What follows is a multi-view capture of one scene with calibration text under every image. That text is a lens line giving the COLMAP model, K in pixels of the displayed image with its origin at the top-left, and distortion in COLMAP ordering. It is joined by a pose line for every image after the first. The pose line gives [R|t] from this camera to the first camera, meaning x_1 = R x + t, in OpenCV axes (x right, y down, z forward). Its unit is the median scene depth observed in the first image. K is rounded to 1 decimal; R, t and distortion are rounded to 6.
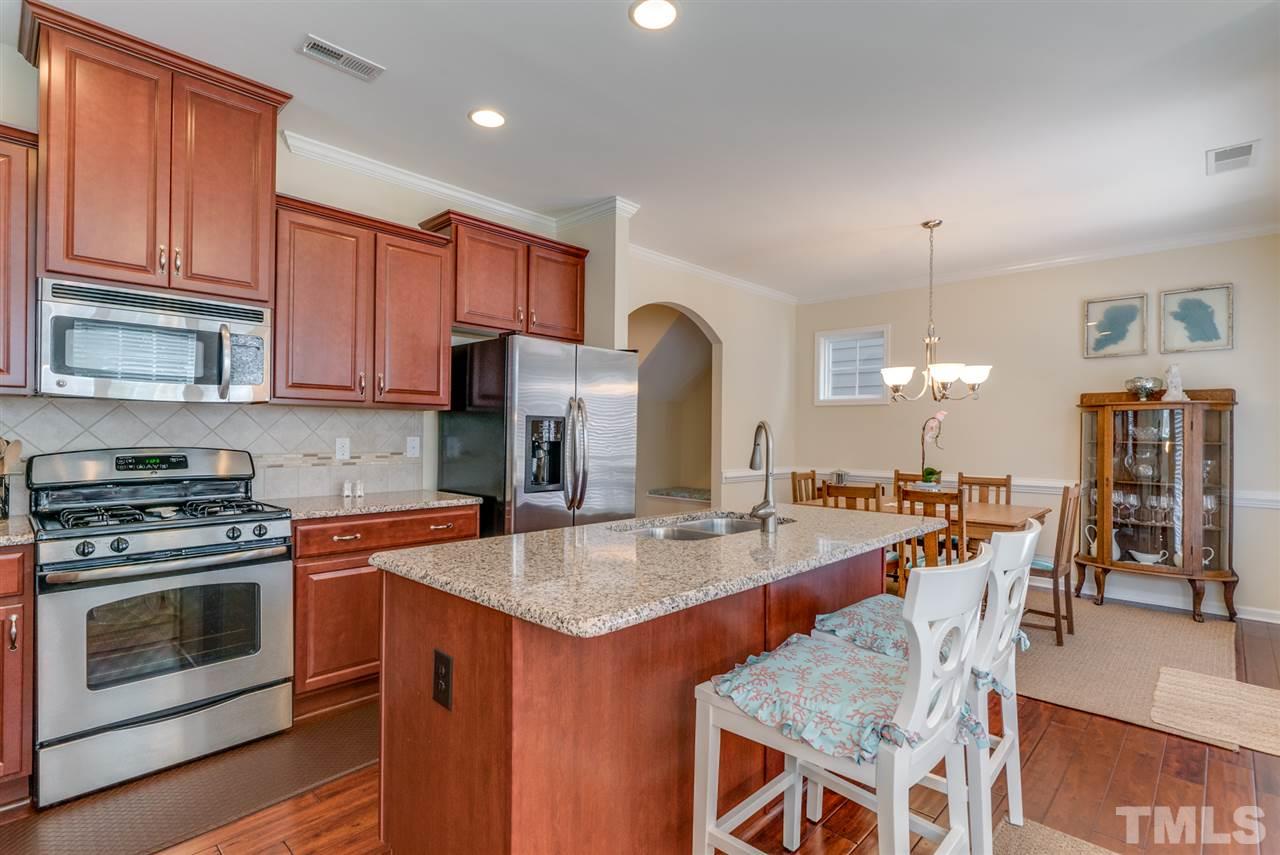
lens RADIAL K [[622.1, 0, 634.4], [0, 622.1, 433.5], [0, 0, 1]] dist [0.000776, -0.000109]
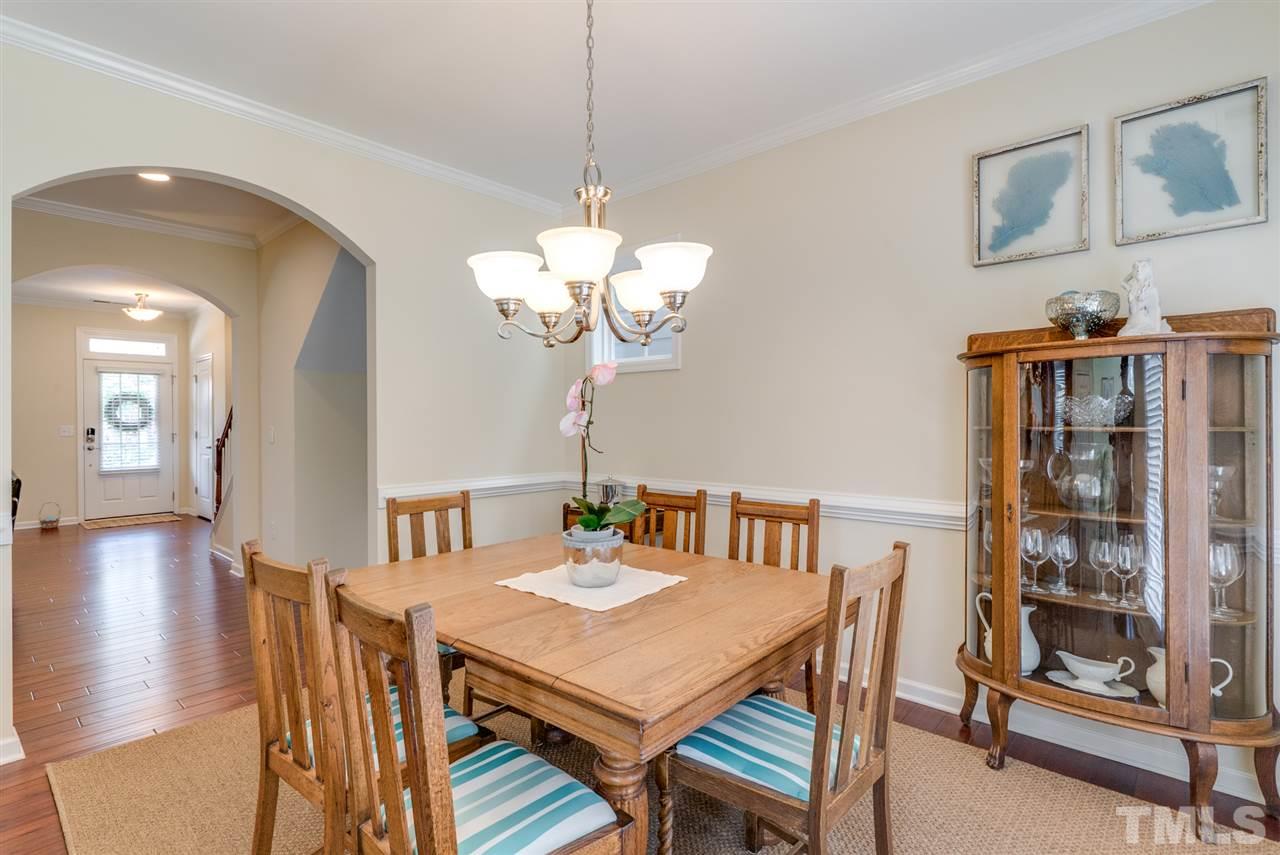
lens RADIAL K [[622.1, 0, 639.4], [0, 622.1, 426.1], [0, 0, 1]] dist [0.000776, -0.000109]
pose [[0.999283, -0.016929, 0.033876, 0.459638], [0.016647, 0.999824, 0.008594, 0.002936], [-0.034016, -0.008024, 0.999389, 0.531438]]
